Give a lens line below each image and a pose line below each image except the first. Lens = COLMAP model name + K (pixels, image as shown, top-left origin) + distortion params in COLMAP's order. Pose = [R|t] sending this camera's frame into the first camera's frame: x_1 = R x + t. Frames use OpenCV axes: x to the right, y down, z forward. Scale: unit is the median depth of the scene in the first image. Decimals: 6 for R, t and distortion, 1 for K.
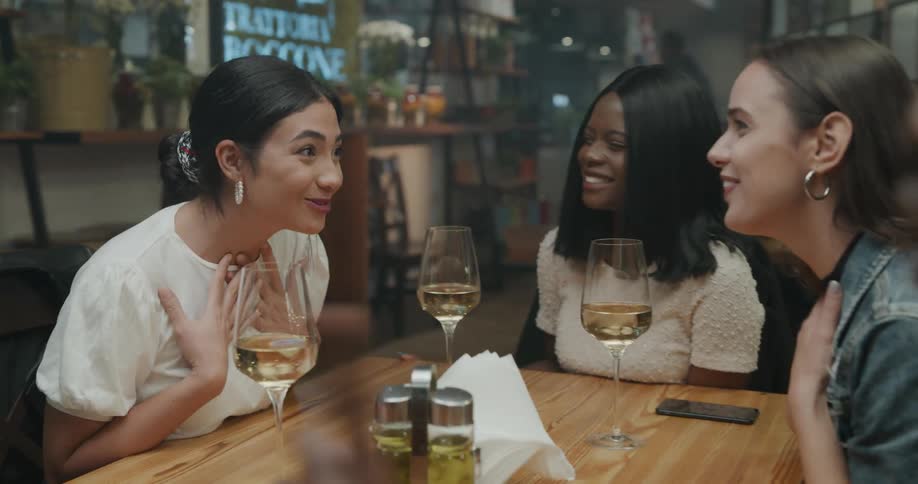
lens RADIAL K [[1054.1, 0, 459.0], [0, 1054.1, 242.0], [0, 0, 1]] dist [-0.036918, 0.001432]
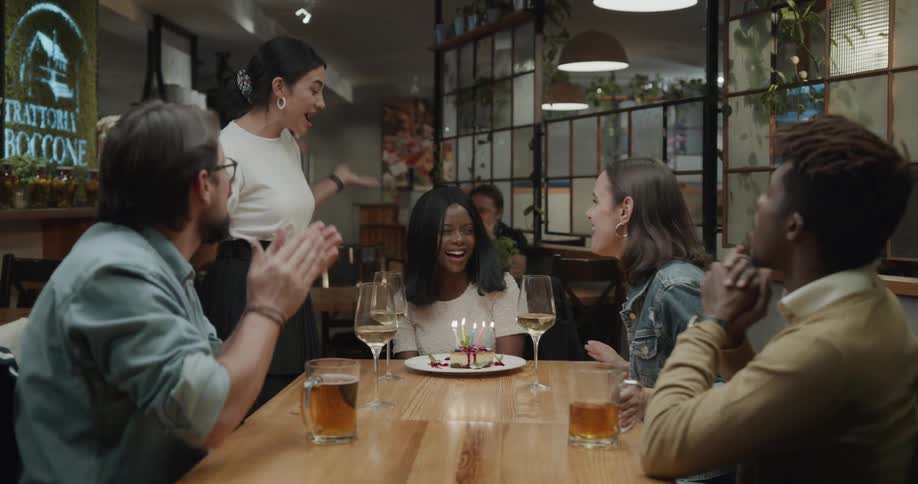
lens RADIAL K [[1054.1, 0, 459.0], [0, 1054.1, 242.0], [0, 0, 1]] dist [-0.036918, 0.001432]
pose [[0.930994, -0.009361, 0.364915, -0.152464], [0.037059, 0.996930, -0.068973, 0.017136], [-0.363149, 0.077737, 0.928483, -0.172283]]
